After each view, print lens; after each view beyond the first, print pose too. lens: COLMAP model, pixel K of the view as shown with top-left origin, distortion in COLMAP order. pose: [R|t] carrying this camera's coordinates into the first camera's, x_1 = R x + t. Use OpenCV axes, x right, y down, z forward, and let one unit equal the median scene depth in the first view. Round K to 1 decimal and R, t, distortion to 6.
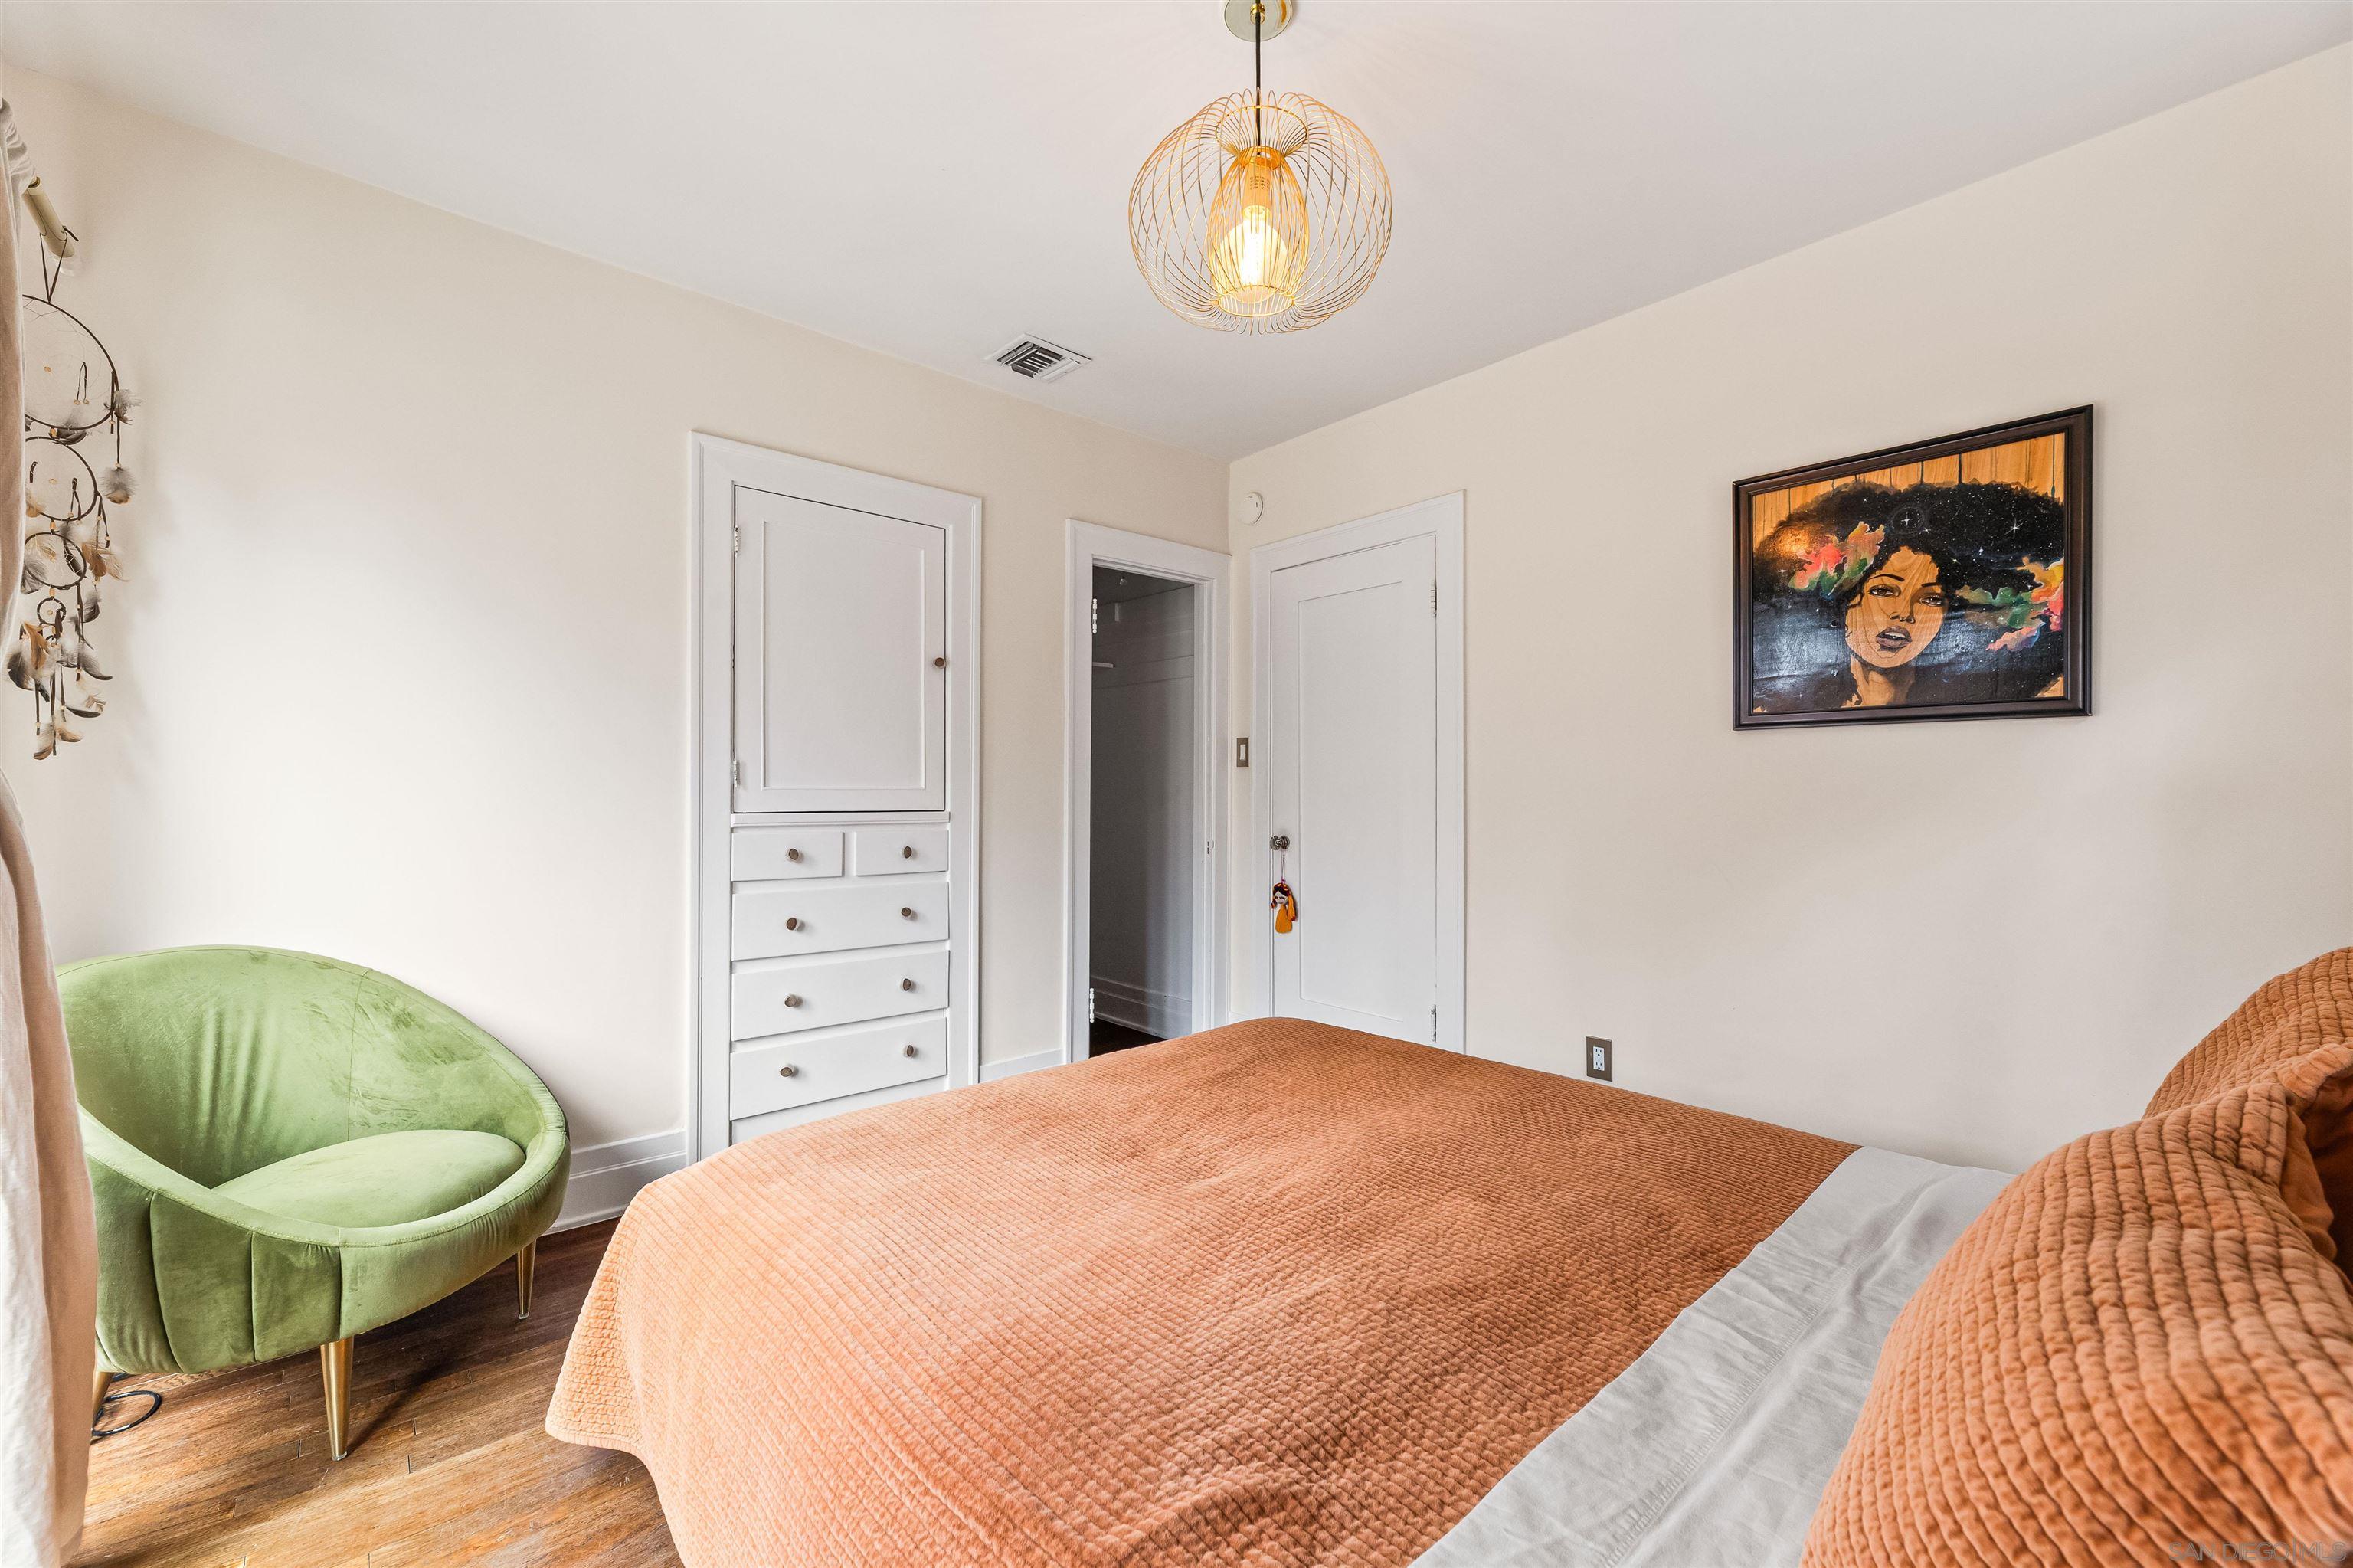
lens RADIAL K [[937.0, 0, 1188.3], [0, 937.0, 783.3], [0, 0, 1]] dist [0.007297, 0.000574]
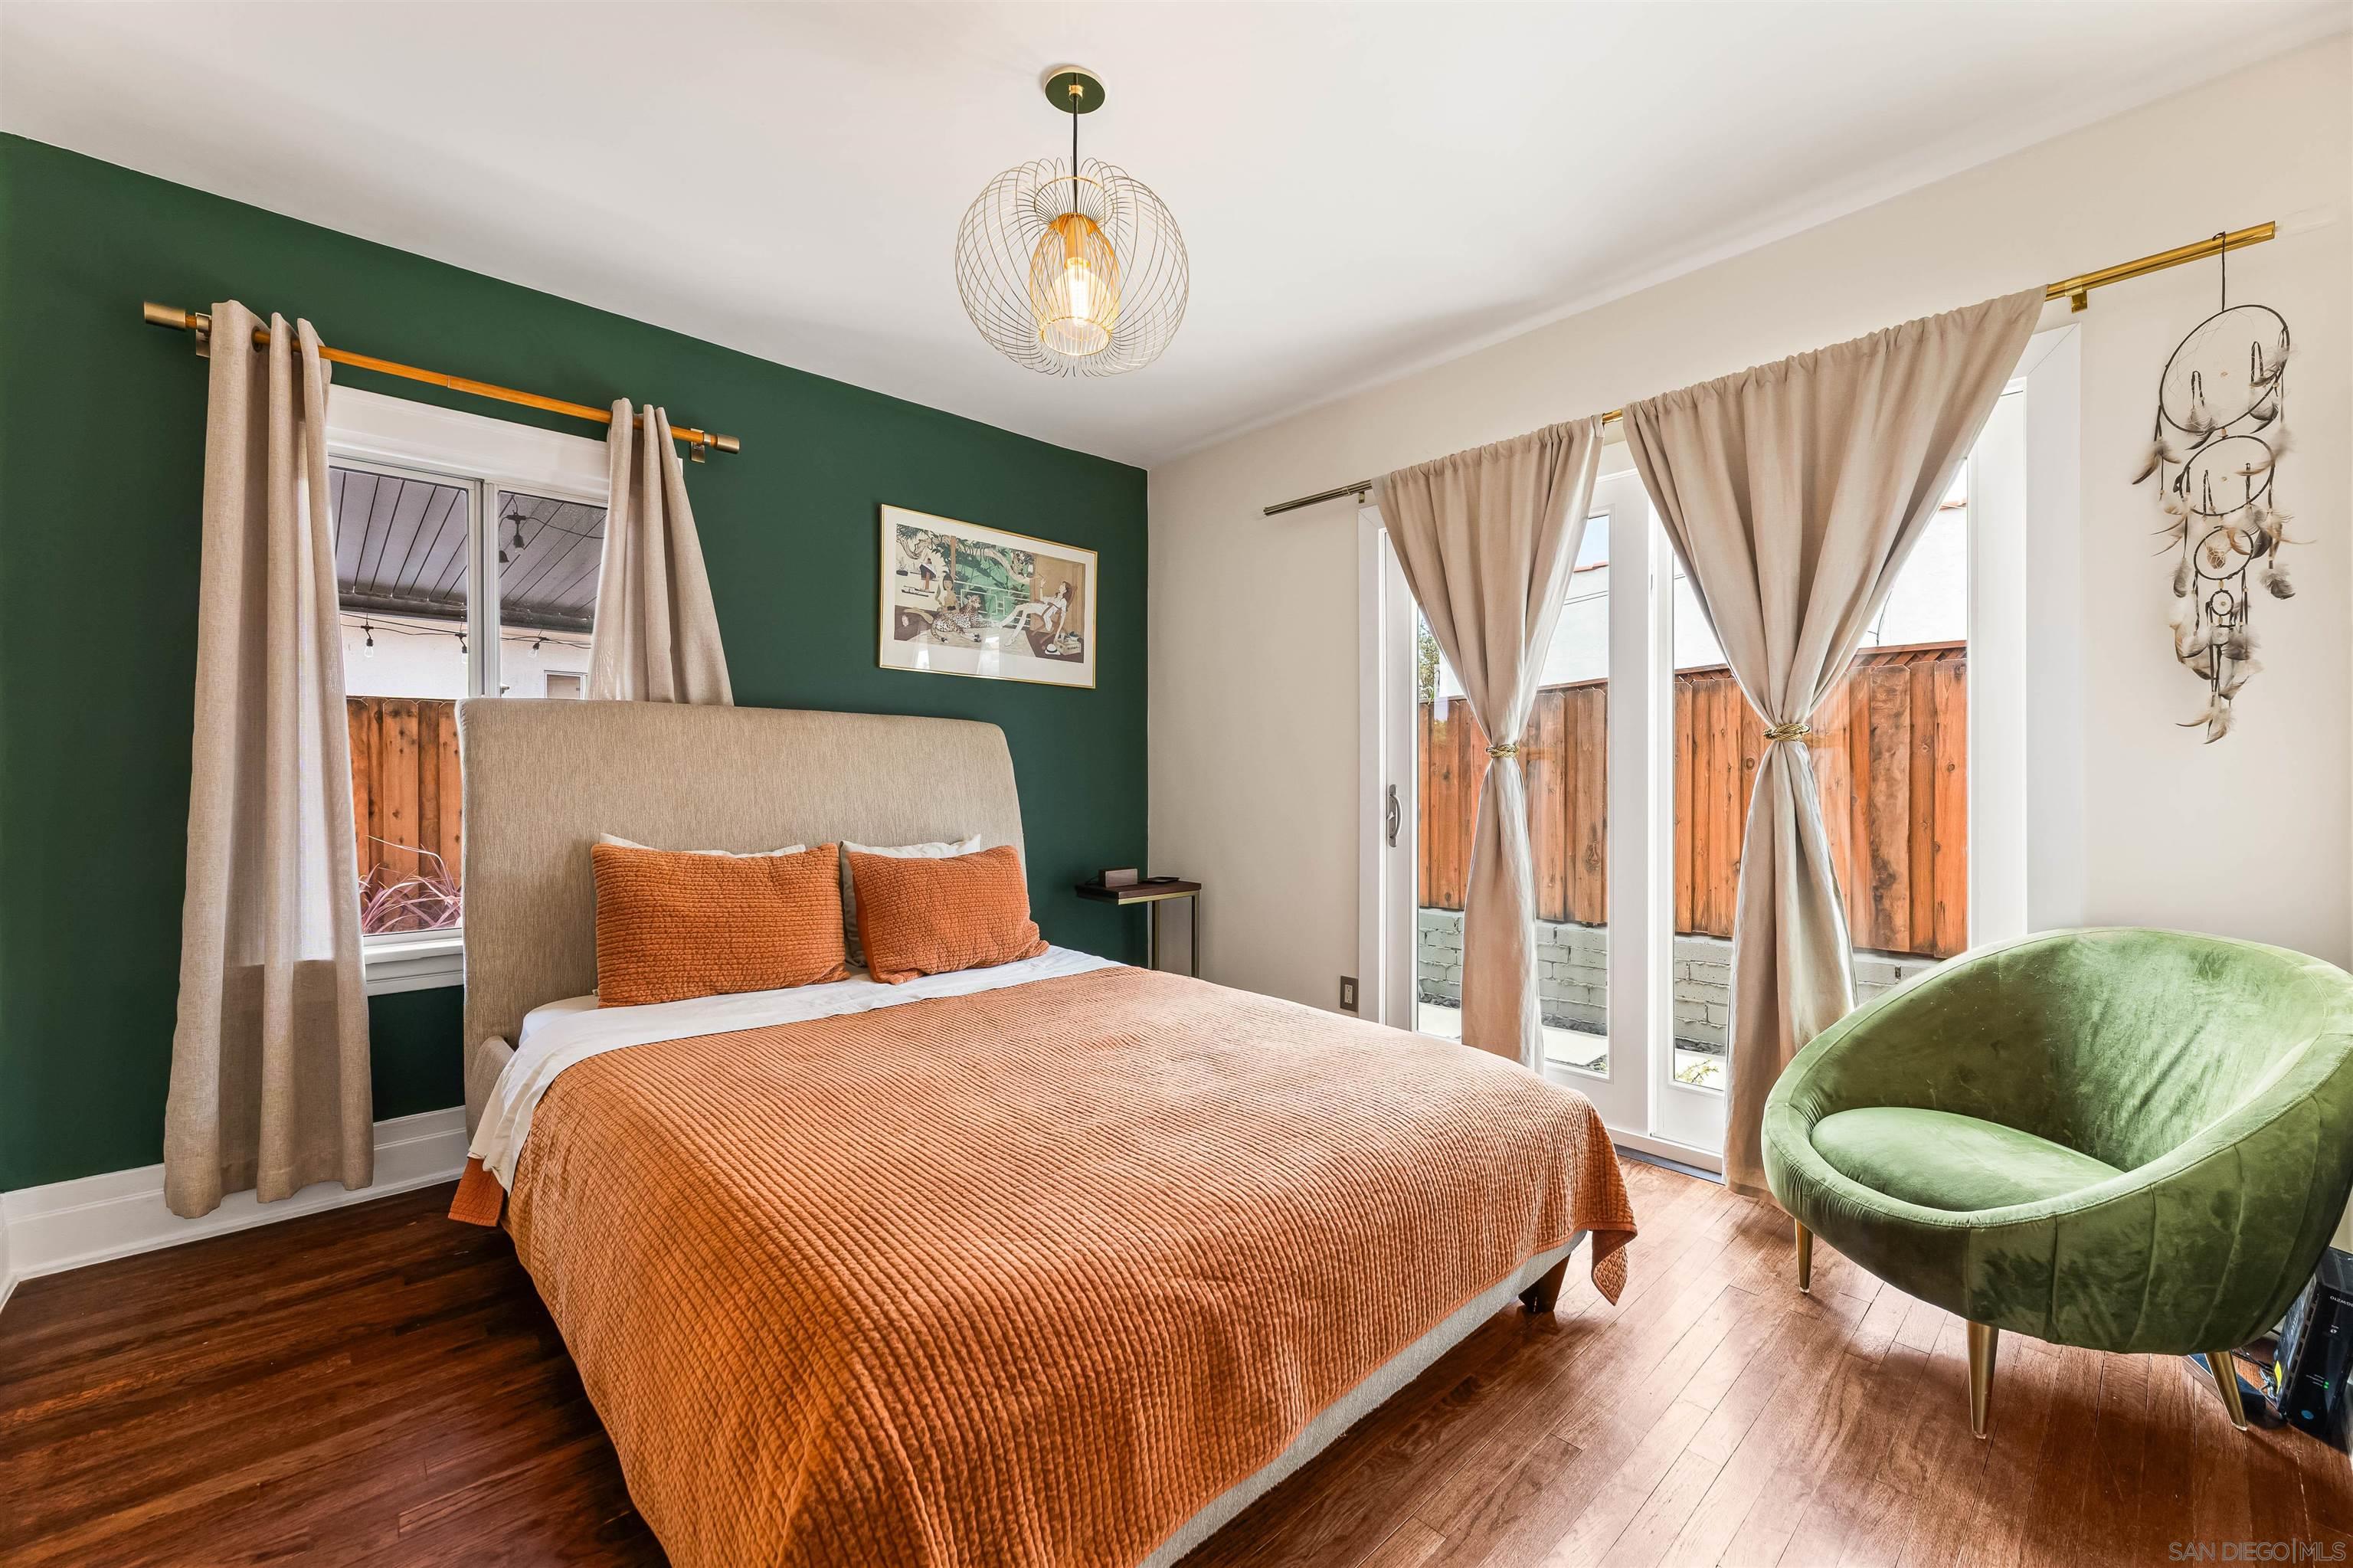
lens RADIAL K [[937.0, 0, 1188.3], [0, 937.0, 783.3], [0, 0, 1]] dist [0.007297, 0.000574]
pose [[-0.999662, 0.002531, -0.025879, -0.005749], [0.002527, 0.999997, 0.000183, 0.011767], [0.025879, 0.000118, -0.999665, 1.260522]]
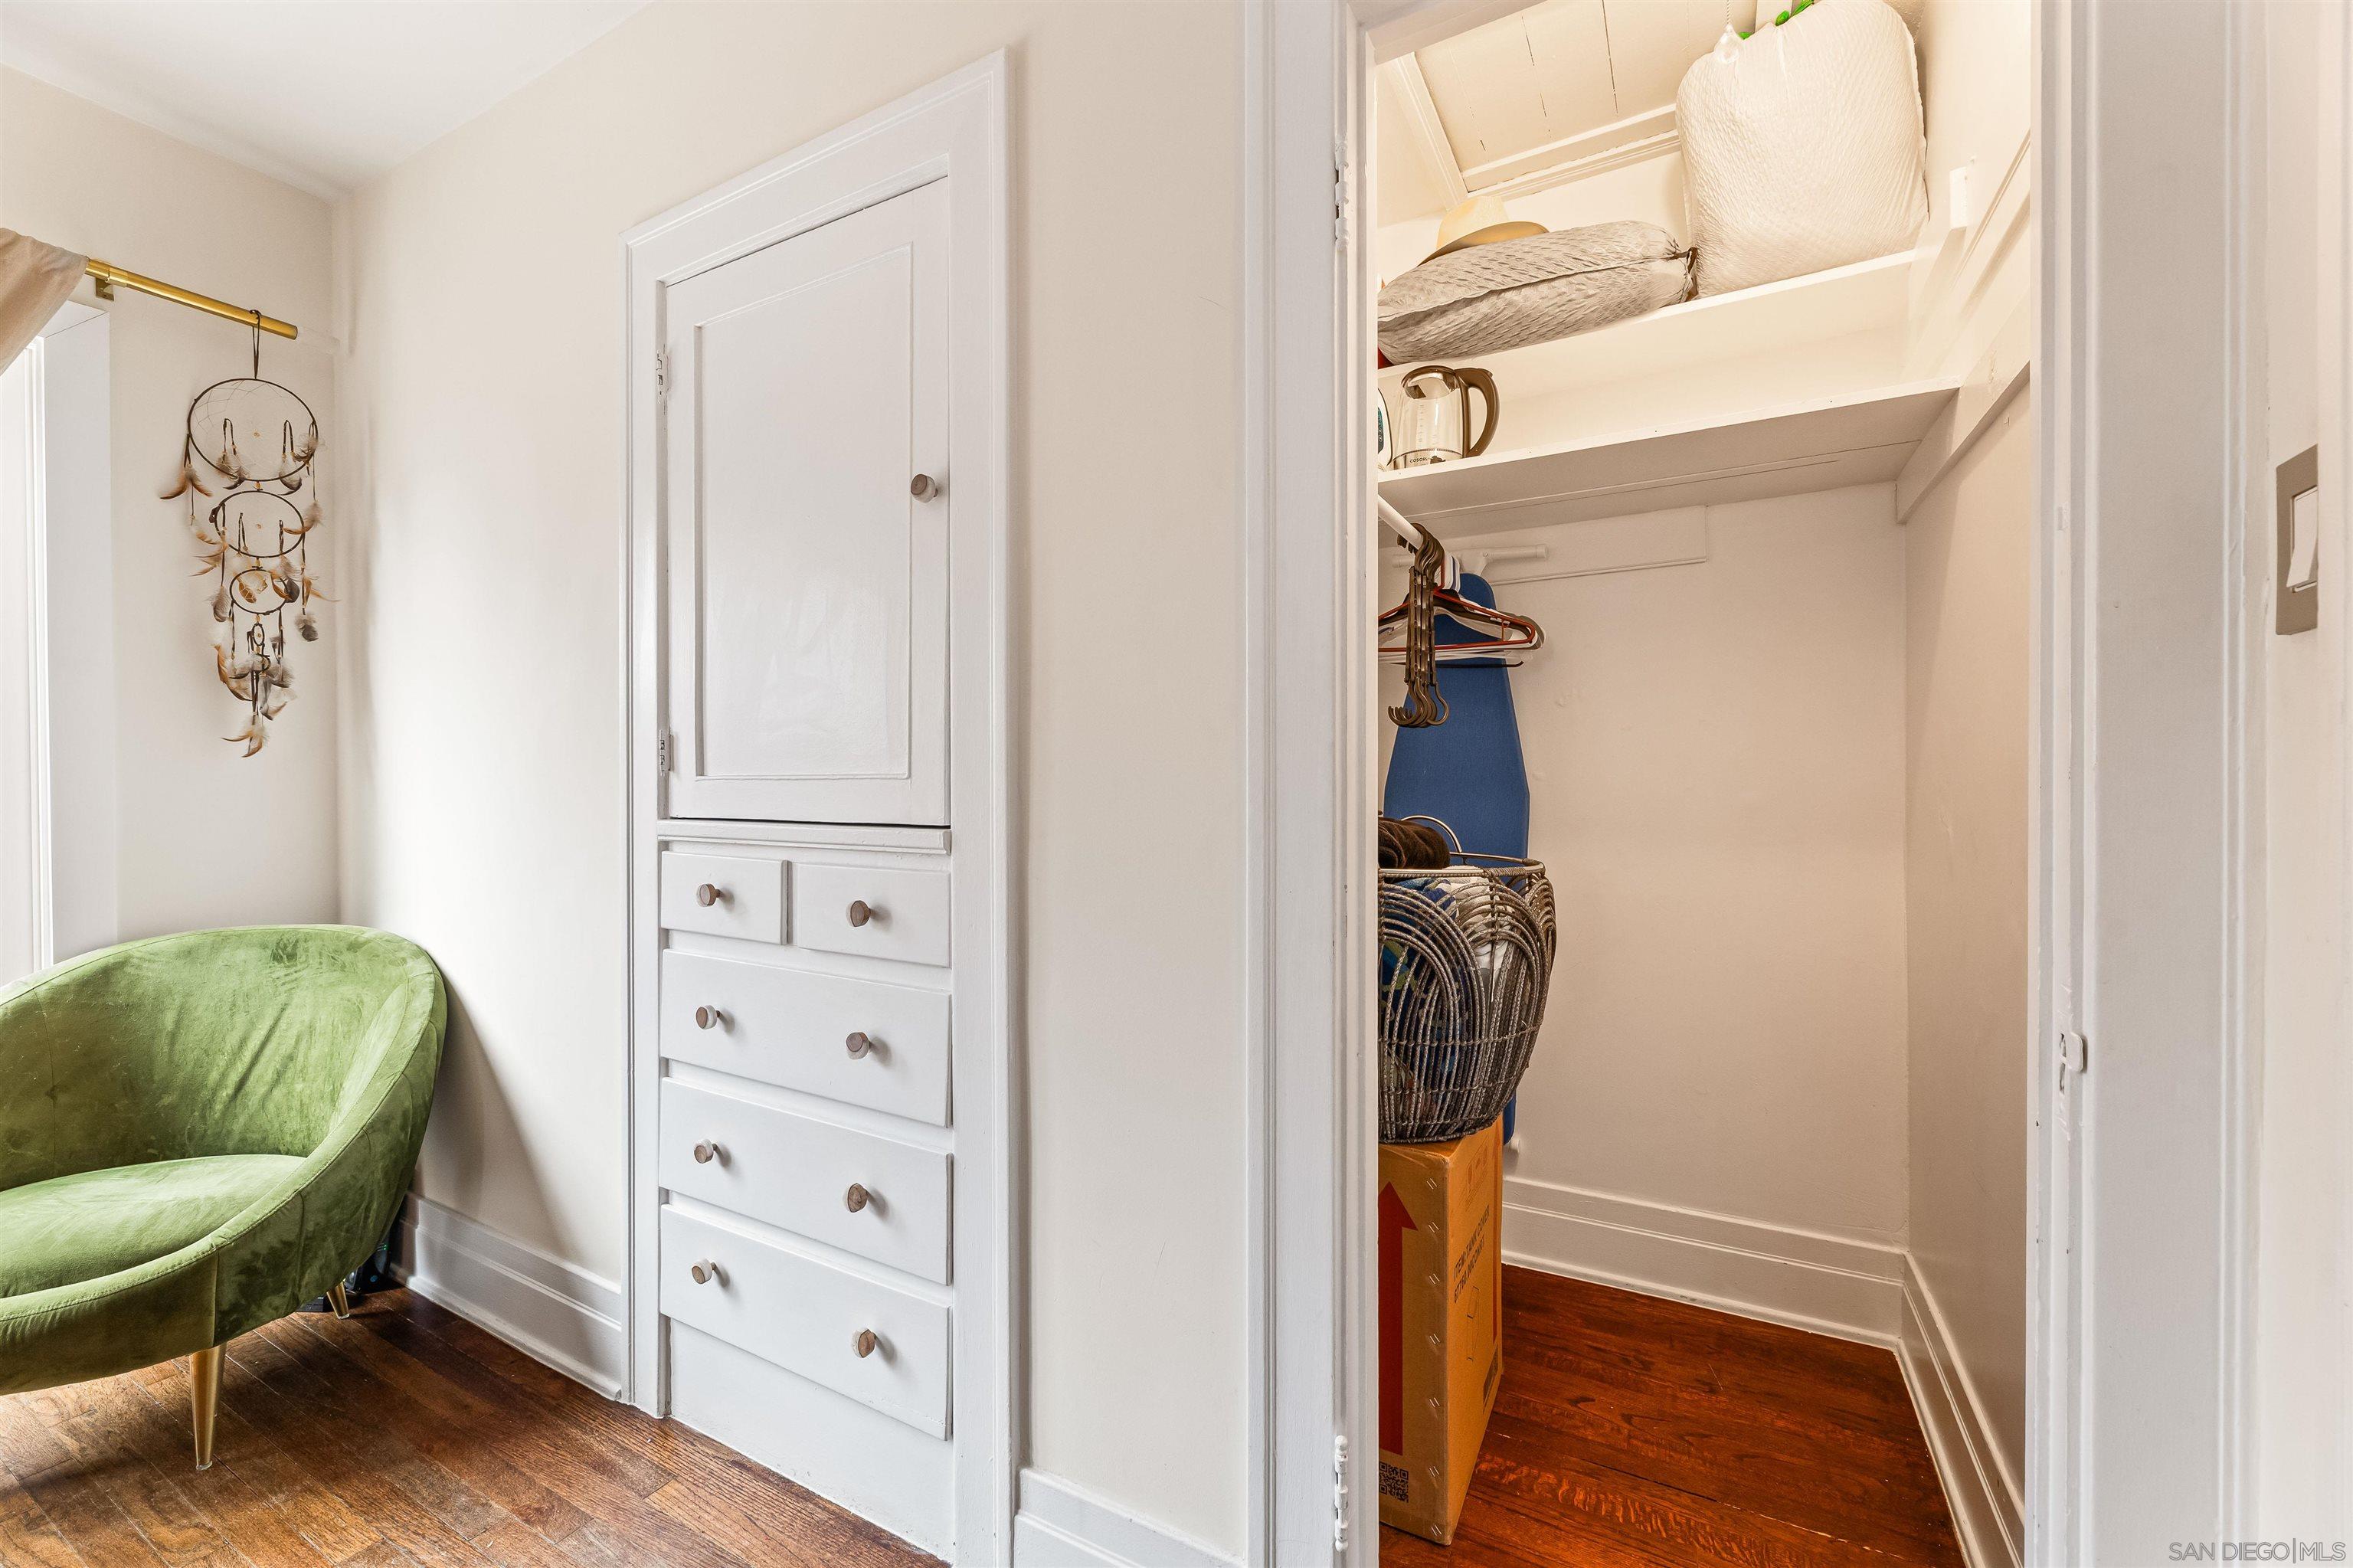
lens RADIAL K [[937.0, 0, 1188.3], [0, 937.0, 783.3], [0, 0, 1]] dist [0.007297, 0.000574]
pose [[0.326892, -0.003613, -0.945055, 0.207265], [0.003823, 0.999990, -0.002501, 0.011098], [0.945054, -0.002795, 0.326903, 1.072659]]
